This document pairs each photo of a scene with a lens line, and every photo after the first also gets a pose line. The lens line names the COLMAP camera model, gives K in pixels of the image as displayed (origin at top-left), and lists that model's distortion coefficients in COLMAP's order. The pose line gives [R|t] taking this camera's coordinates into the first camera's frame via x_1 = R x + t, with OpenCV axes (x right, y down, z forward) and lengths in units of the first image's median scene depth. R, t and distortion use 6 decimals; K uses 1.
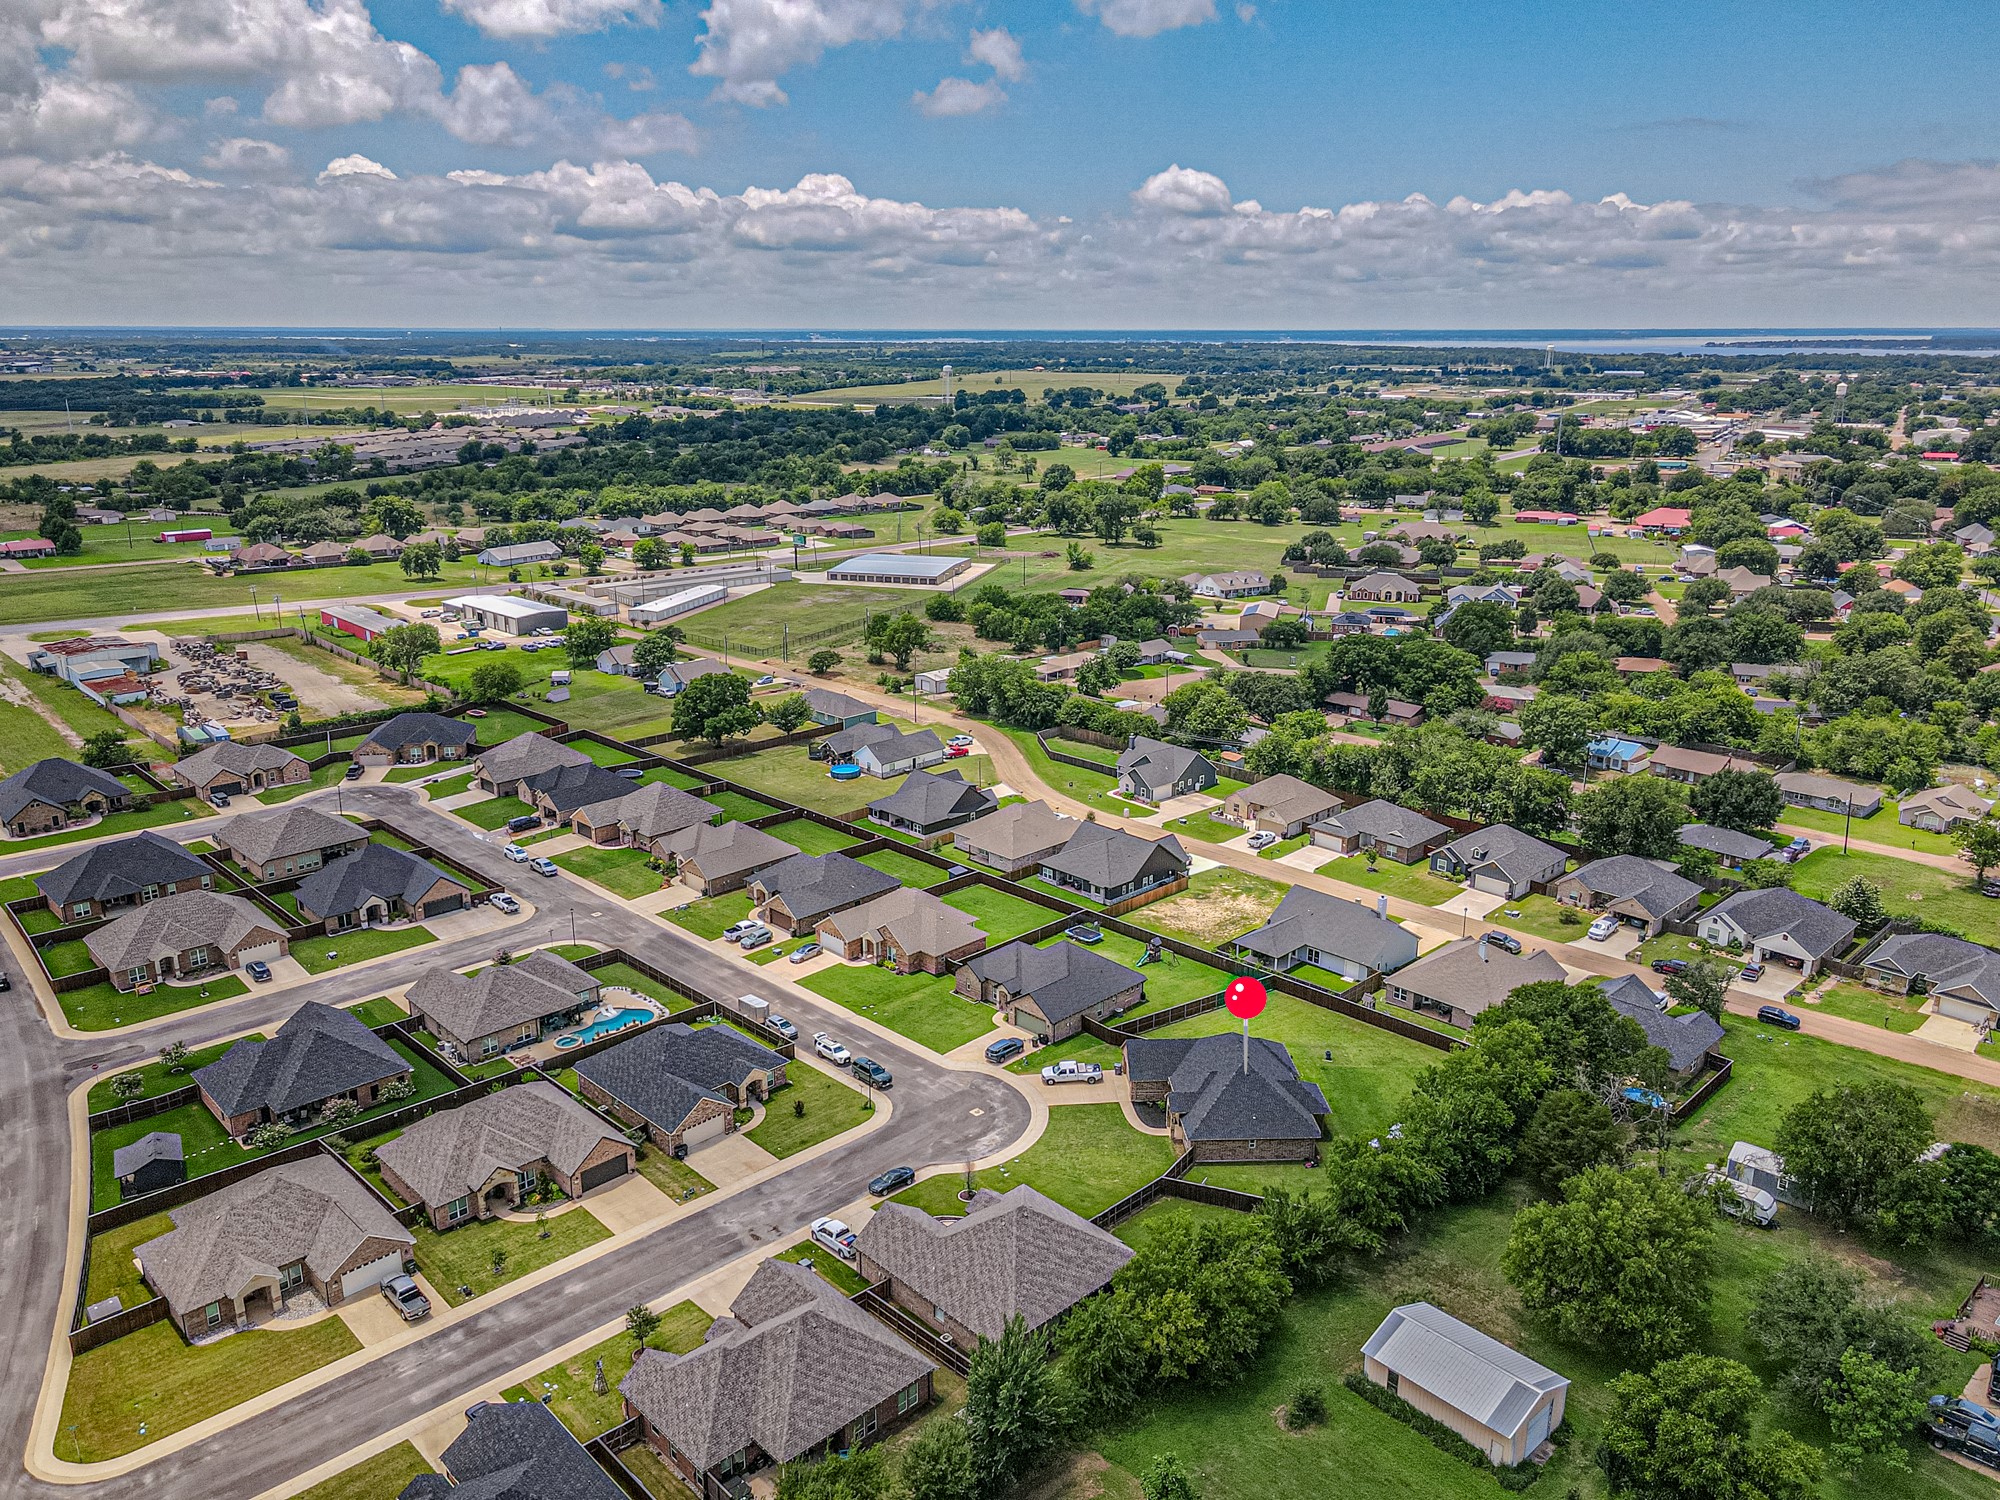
lens RADIAL K [[1458.3, 0, 988.6], [0, 1458.3, 746.9], [0, 0, 1]] dist [0.017421, -0.006785]
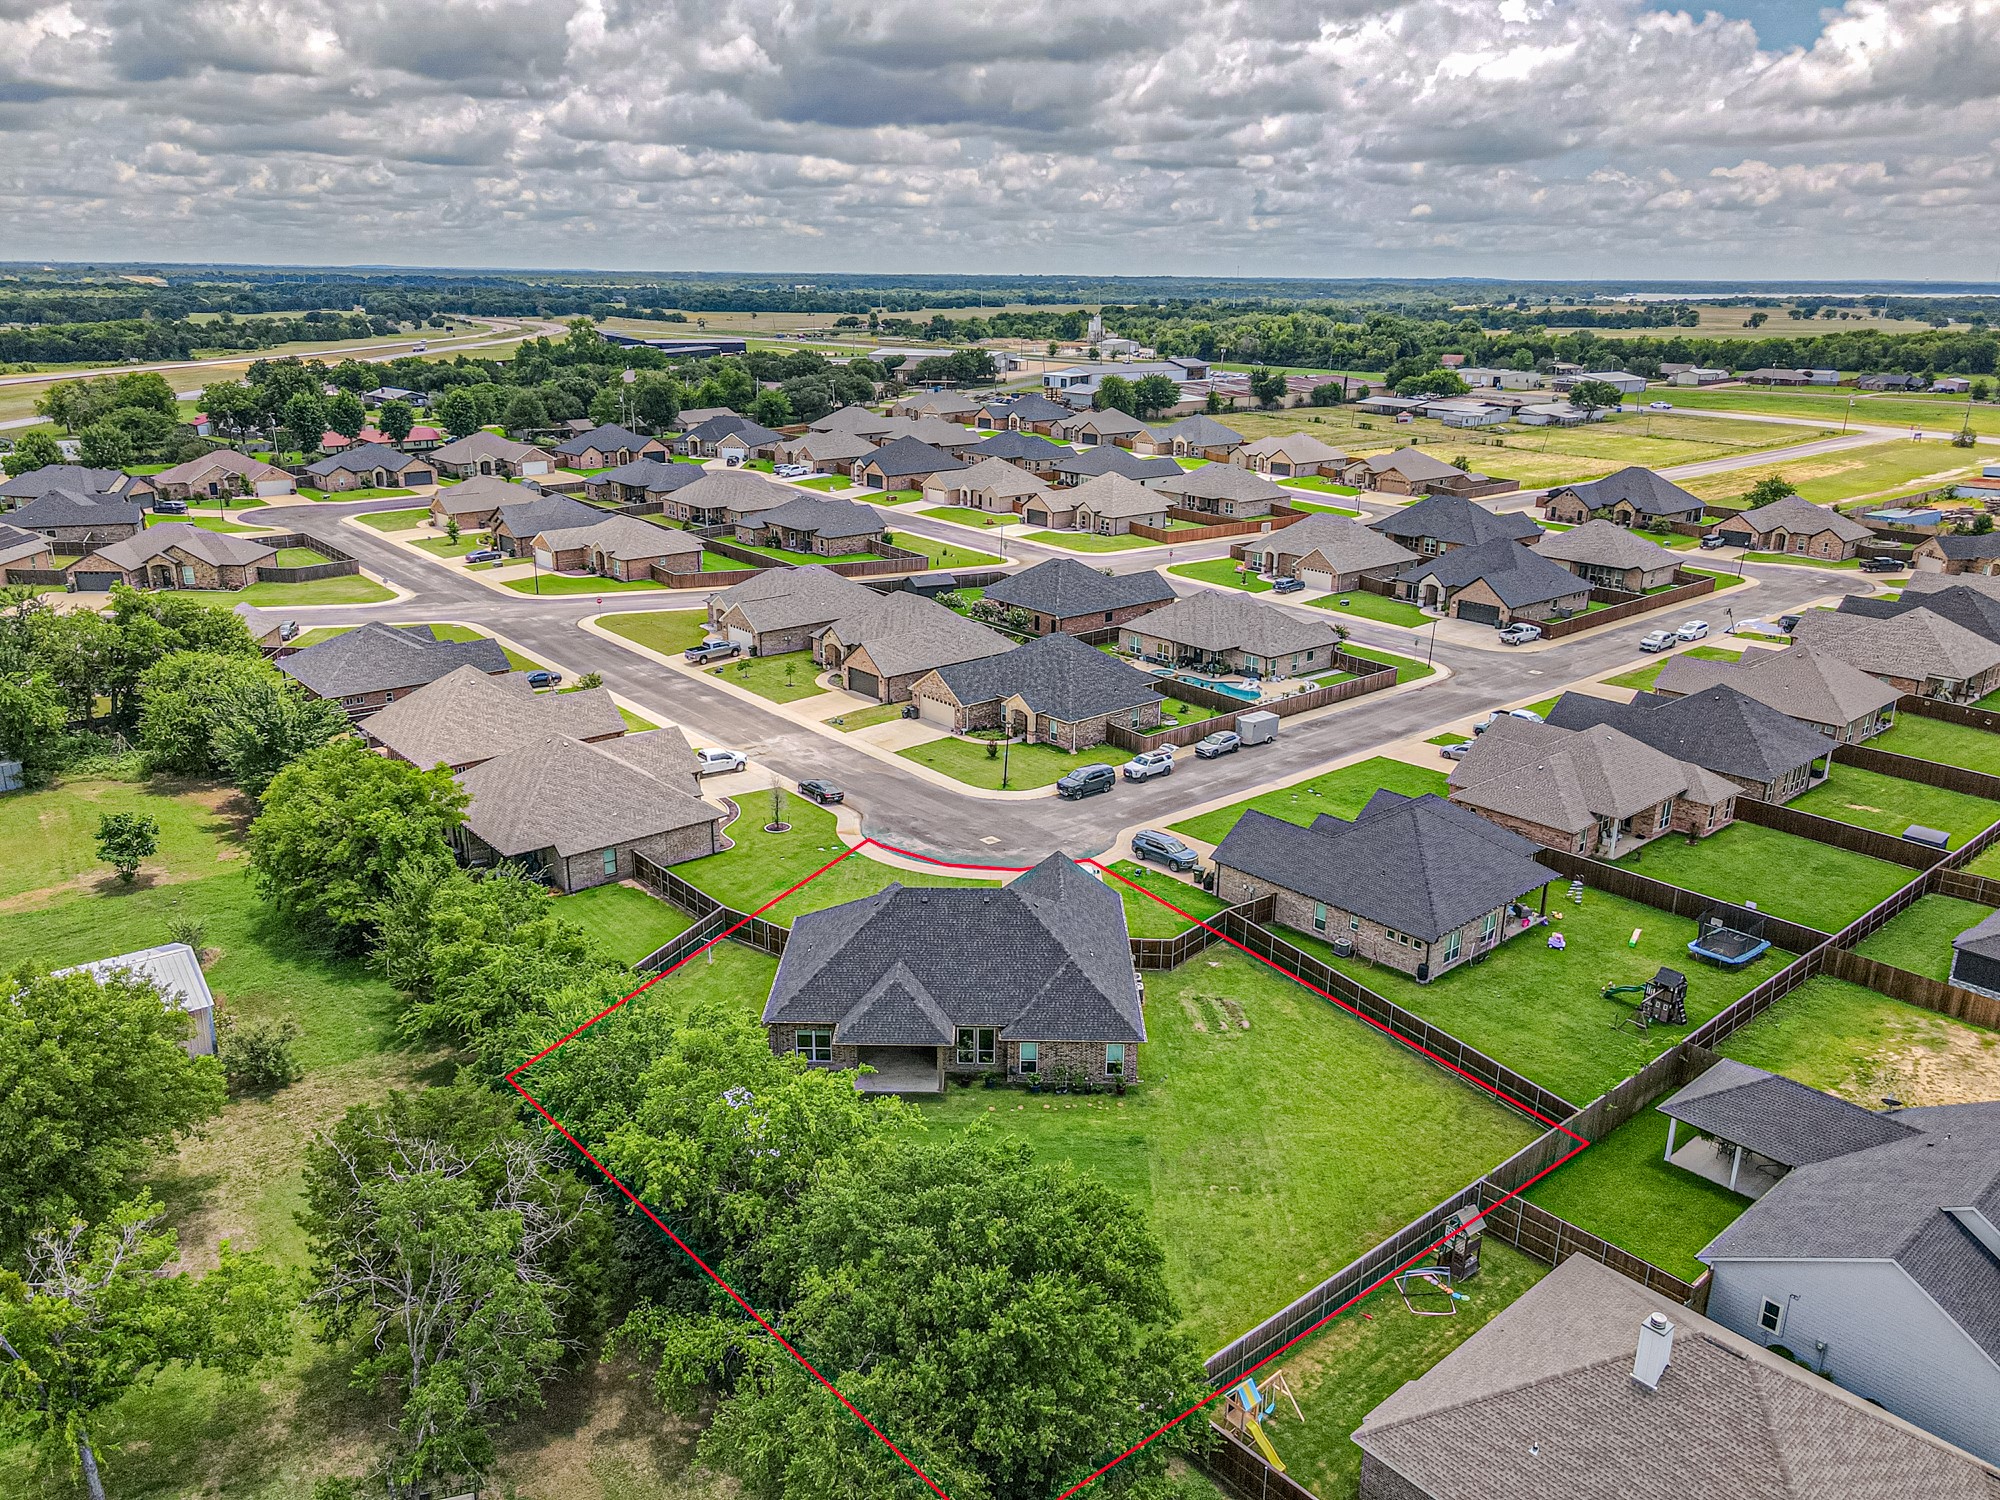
lens RADIAL K [[1461.7, 0, 998.3], [0, 1461.7, 697.6], [0, 0, 1]] dist [0.001588, 0.039885]
pose [[-0.058764, 0.274725, -0.959725, 0.546908], [-0.284467, 0.916919, 0.279890, -0.006014], [0.956883, 0.289457, 0.024269, 0.830643]]
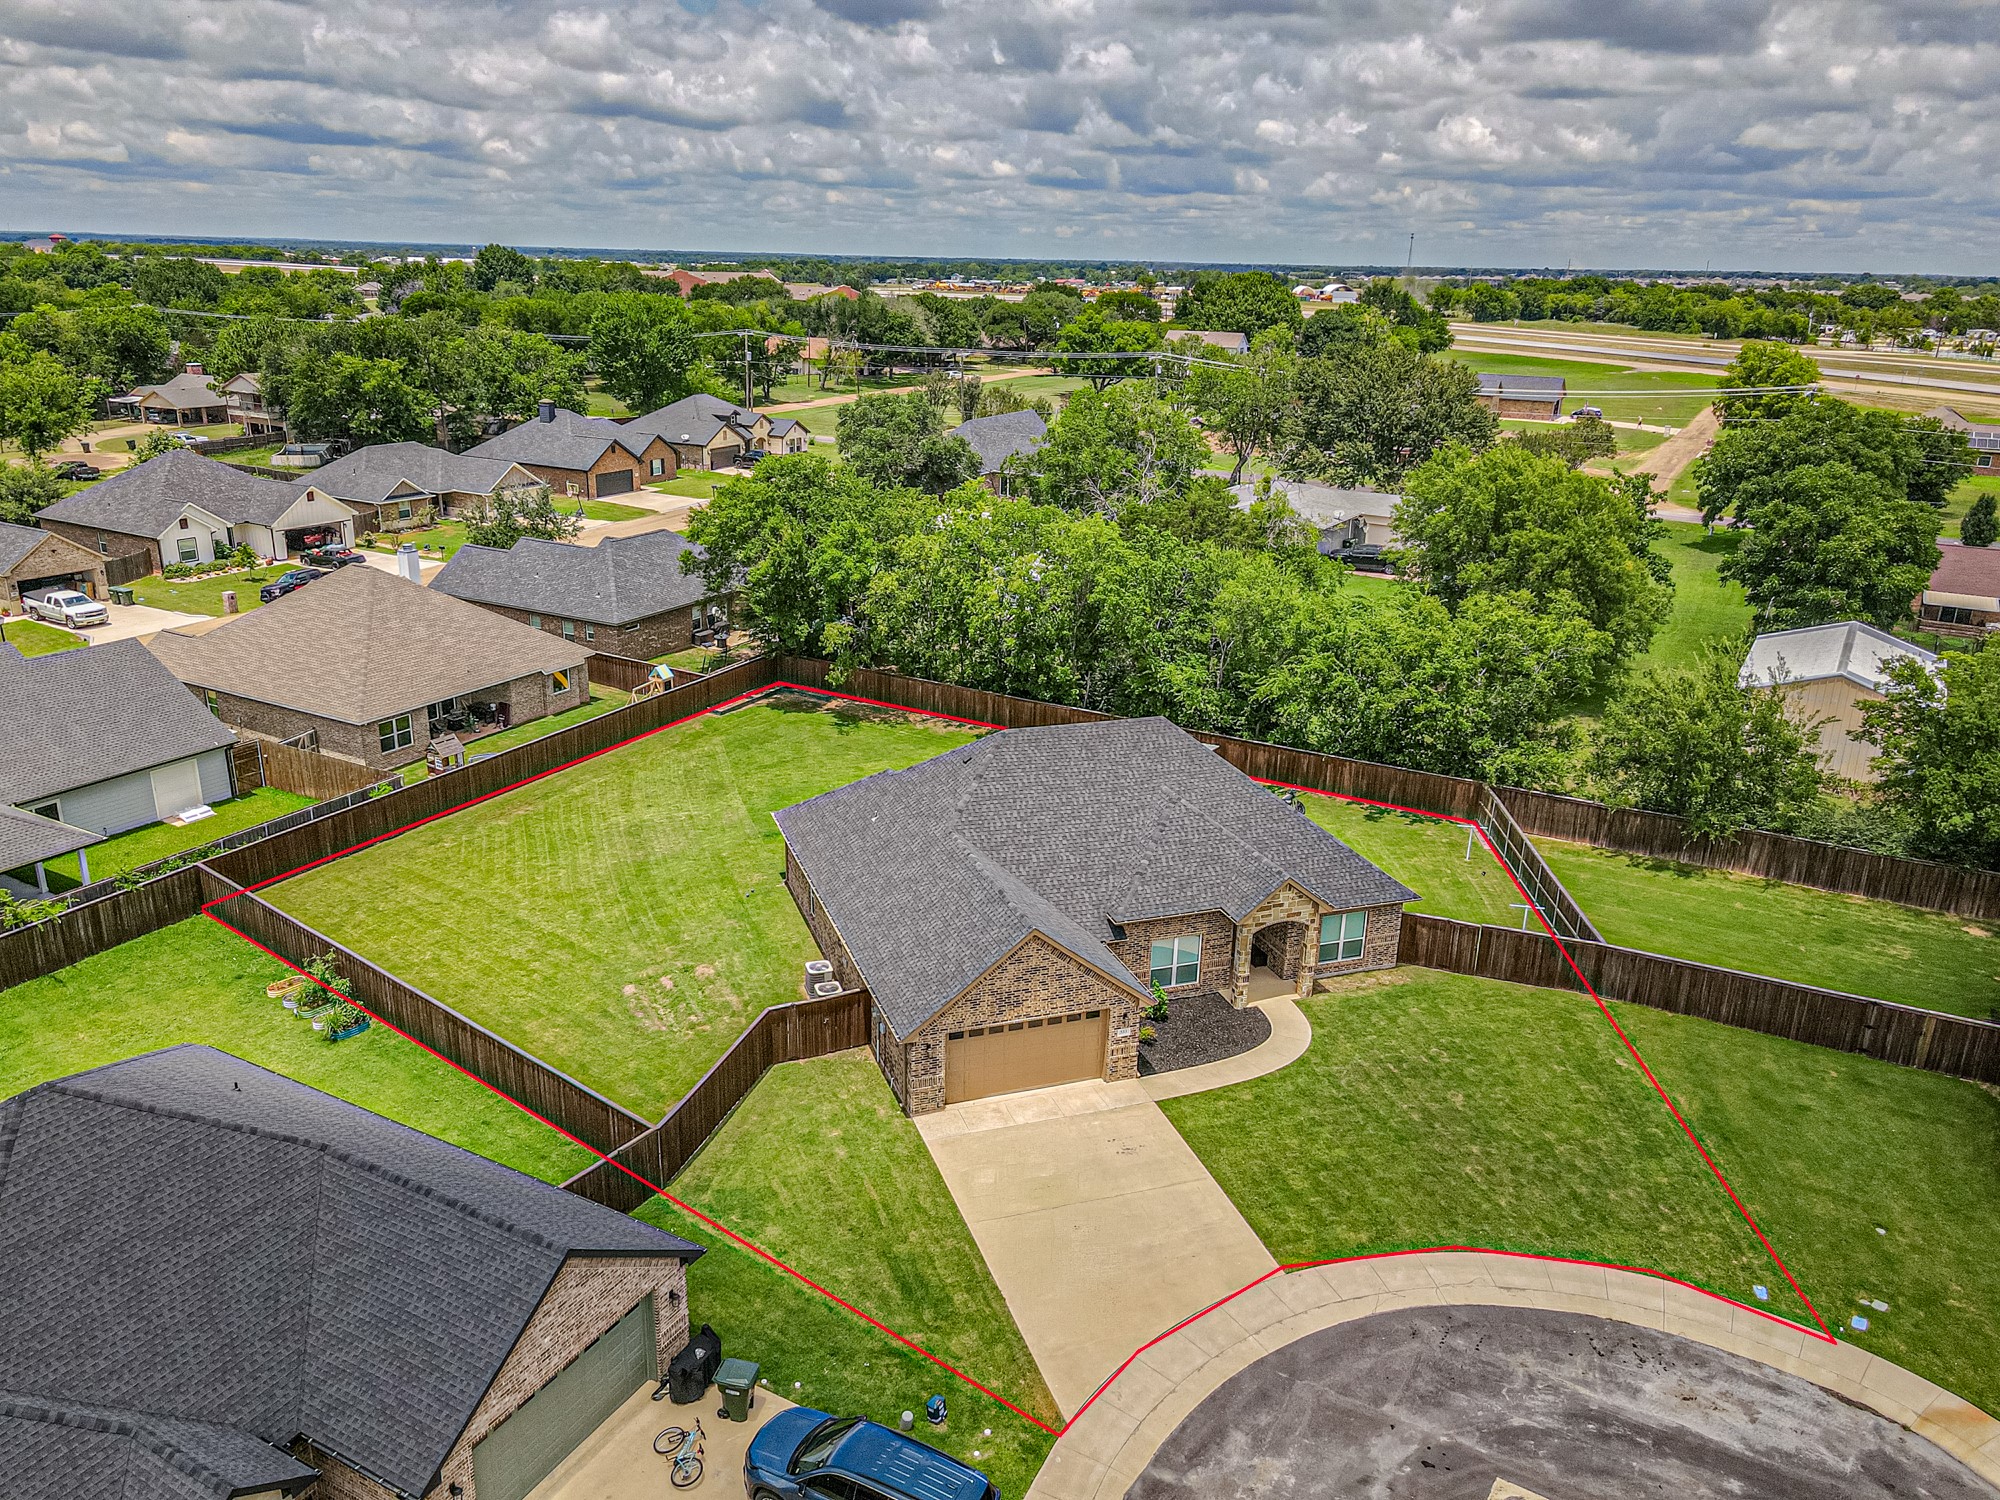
lens RADIAL K [[1458.3, 0, 988.6], [0, 1458.3, 746.9], [0, 0, 1]] dist [0.017421, -0.006785]
pose [[-0.278068, -0.313322, 0.908024, -0.112525], [0.244872, 0.890951, 0.382418, 0.062525], [-0.928825, 0.328688, -0.171021, 0.907499]]
